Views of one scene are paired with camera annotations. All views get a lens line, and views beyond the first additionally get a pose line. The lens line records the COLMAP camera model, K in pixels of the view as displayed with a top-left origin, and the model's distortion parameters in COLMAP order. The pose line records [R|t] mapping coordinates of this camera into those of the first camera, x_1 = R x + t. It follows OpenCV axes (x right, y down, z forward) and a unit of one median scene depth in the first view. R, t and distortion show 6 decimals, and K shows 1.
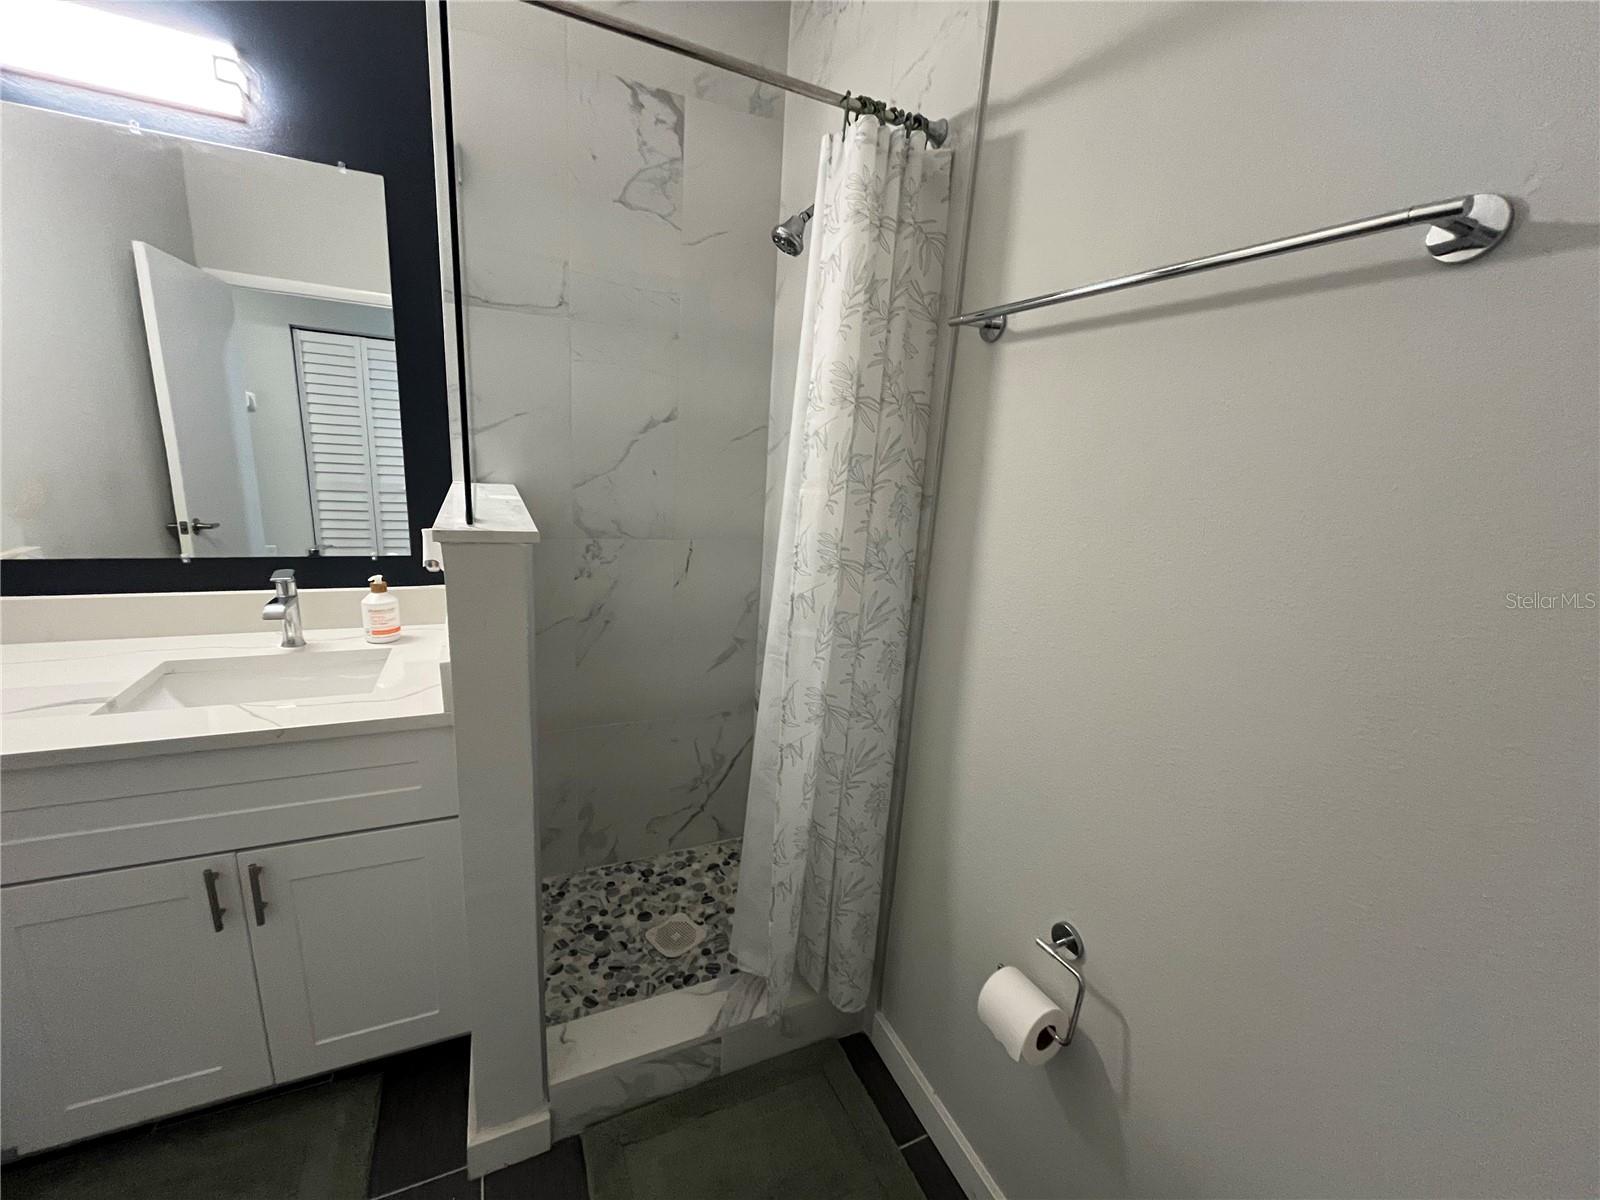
lens RADIAL K [[644.6, 0, 790.1], [0, 644.6, 605.9], [0, 0, 1]] dist [-0.003942, 0.000415]
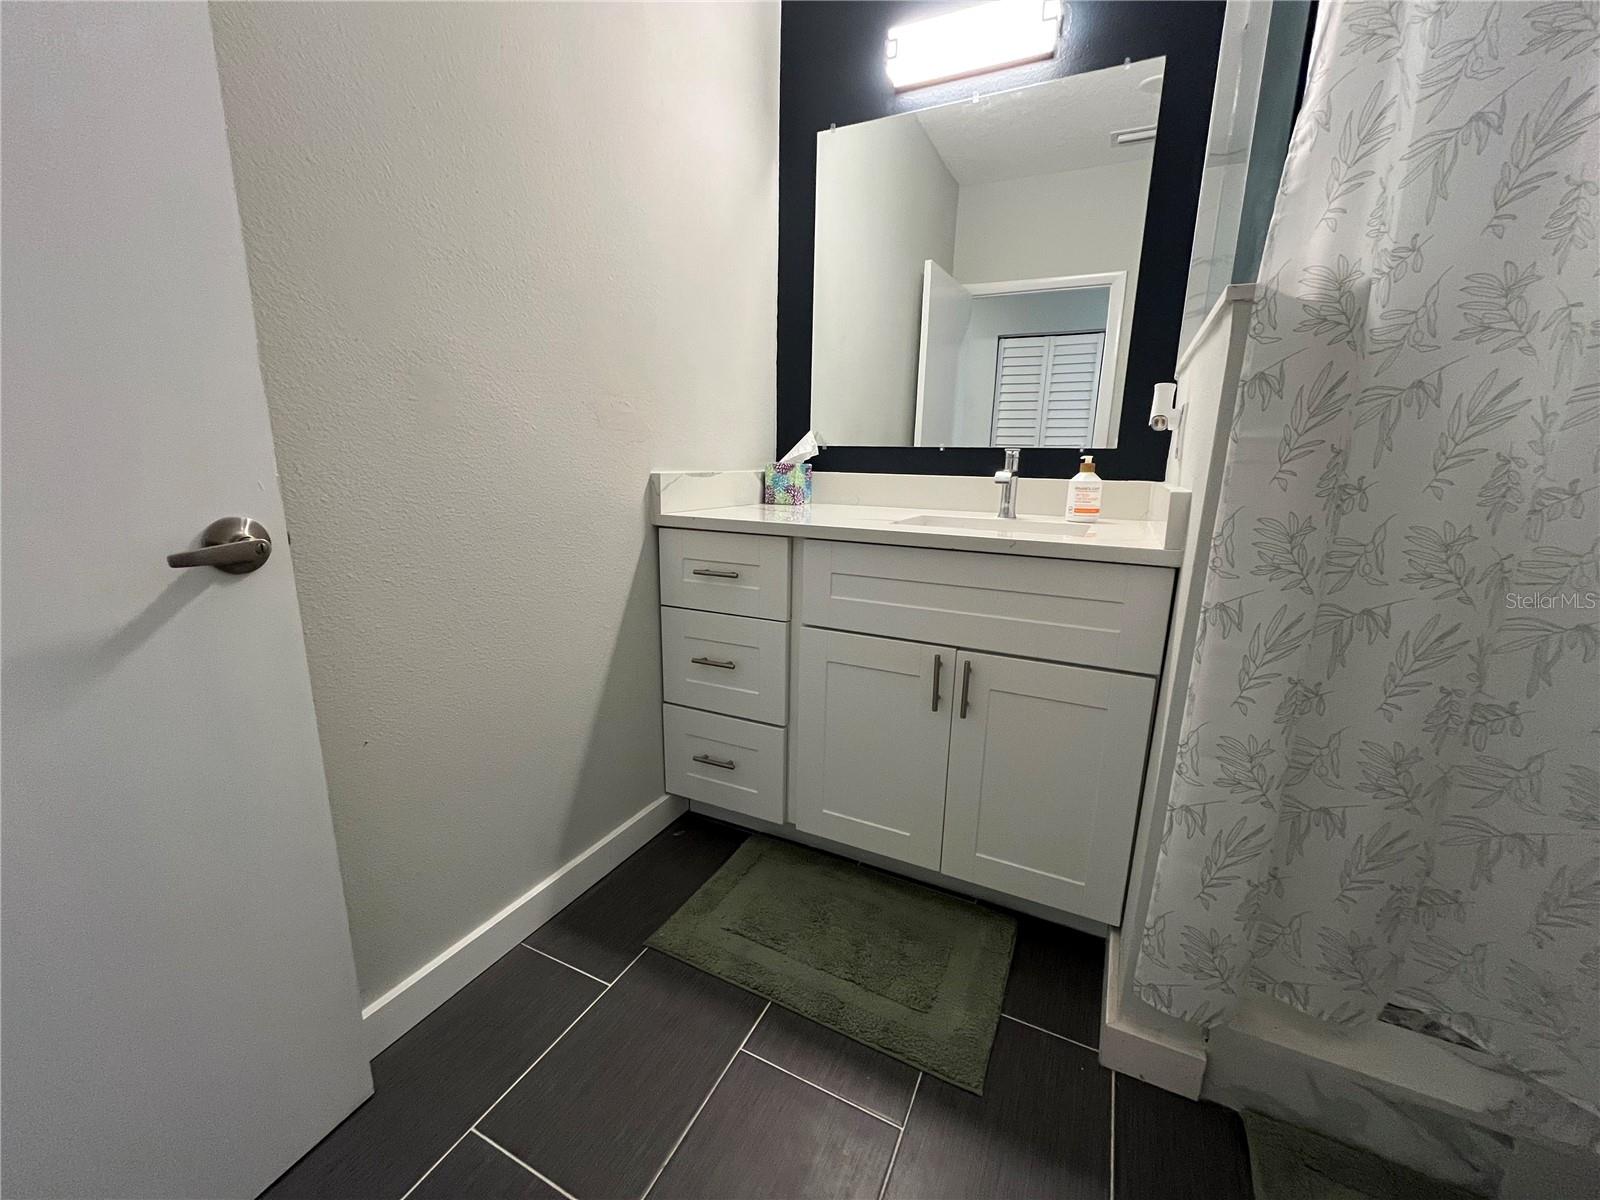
lens RADIAL K [[644.6, 0, 787.3], [0, 644.6, 604.1], [0, 0, 1]] dist [-0.003942, 0.000415]
pose [[0.625111, 0.118688, -0.771460, -0.150828], [-0.164169, 0.986255, 0.018708, 0.304832], [0.763076, 0.114955, 0.636003, 0.009991]]
